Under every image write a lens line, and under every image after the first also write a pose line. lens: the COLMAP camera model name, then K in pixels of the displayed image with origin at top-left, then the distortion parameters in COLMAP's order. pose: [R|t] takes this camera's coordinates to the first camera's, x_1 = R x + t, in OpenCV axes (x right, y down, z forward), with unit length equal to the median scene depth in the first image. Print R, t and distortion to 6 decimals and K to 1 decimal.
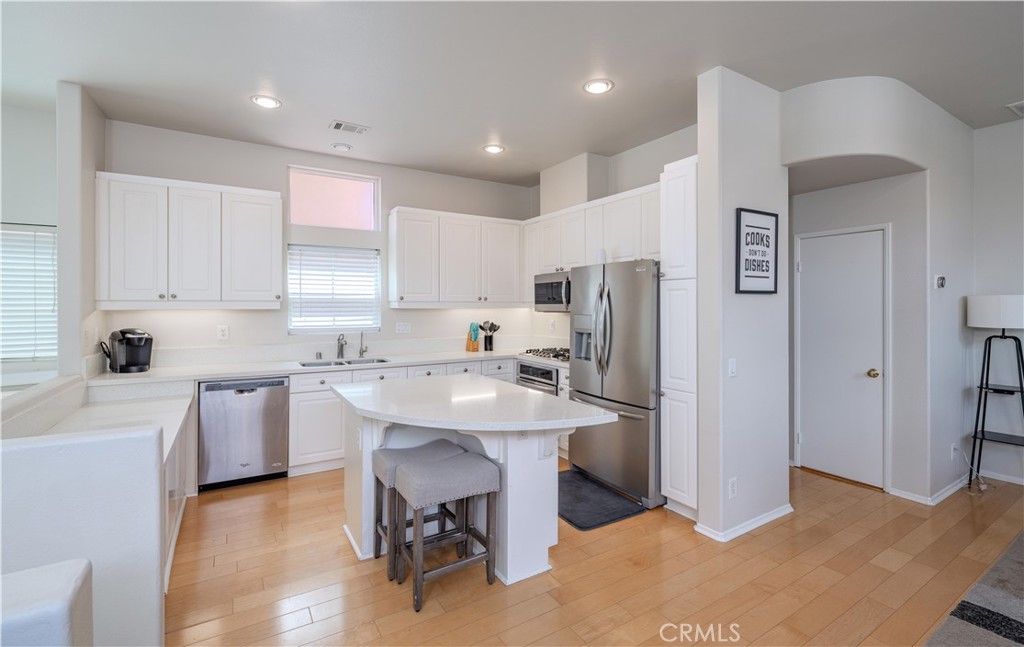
lens RADIAL K [[452.3, 0, 512.0], [0, 452.3, 307.0], [0, 0, 1]] dist [0.000398, 0.000085]
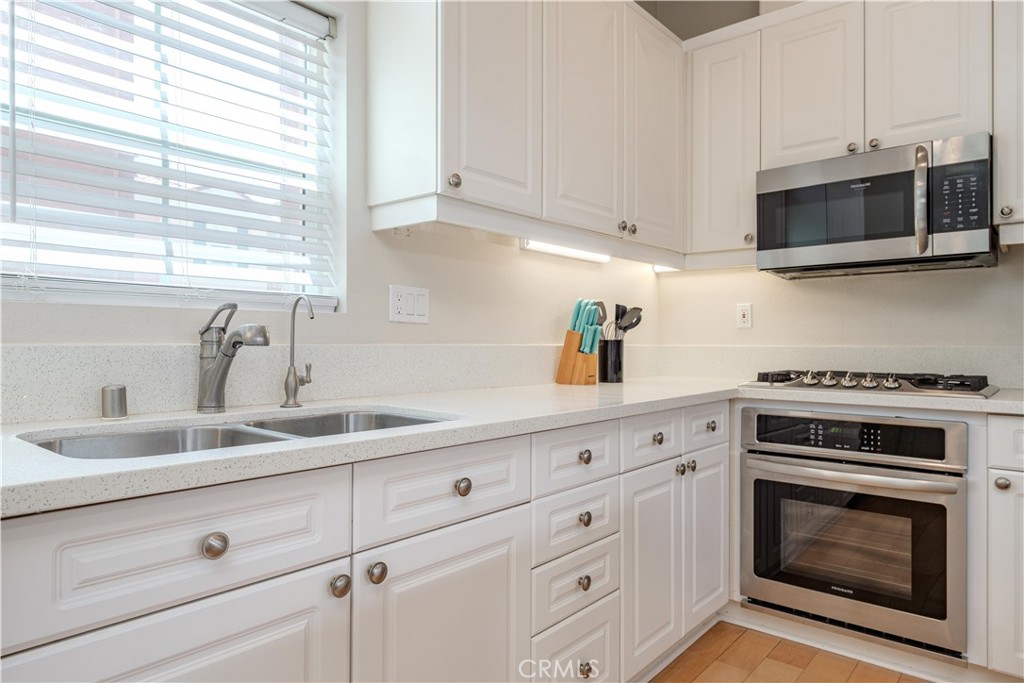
lens RADIAL K [[650.4, 0, 512.0], [0, 650.4, 341.5], [0, 0, 1]] dist [0.001420, -0.001444]
pose [[0.949172, 0.003012, 0.314744, -0.317895], [-0.001659, 0.999988, -0.004569, 0.073823], [-0.314754, 0.003814, 0.949166, 0.594707]]
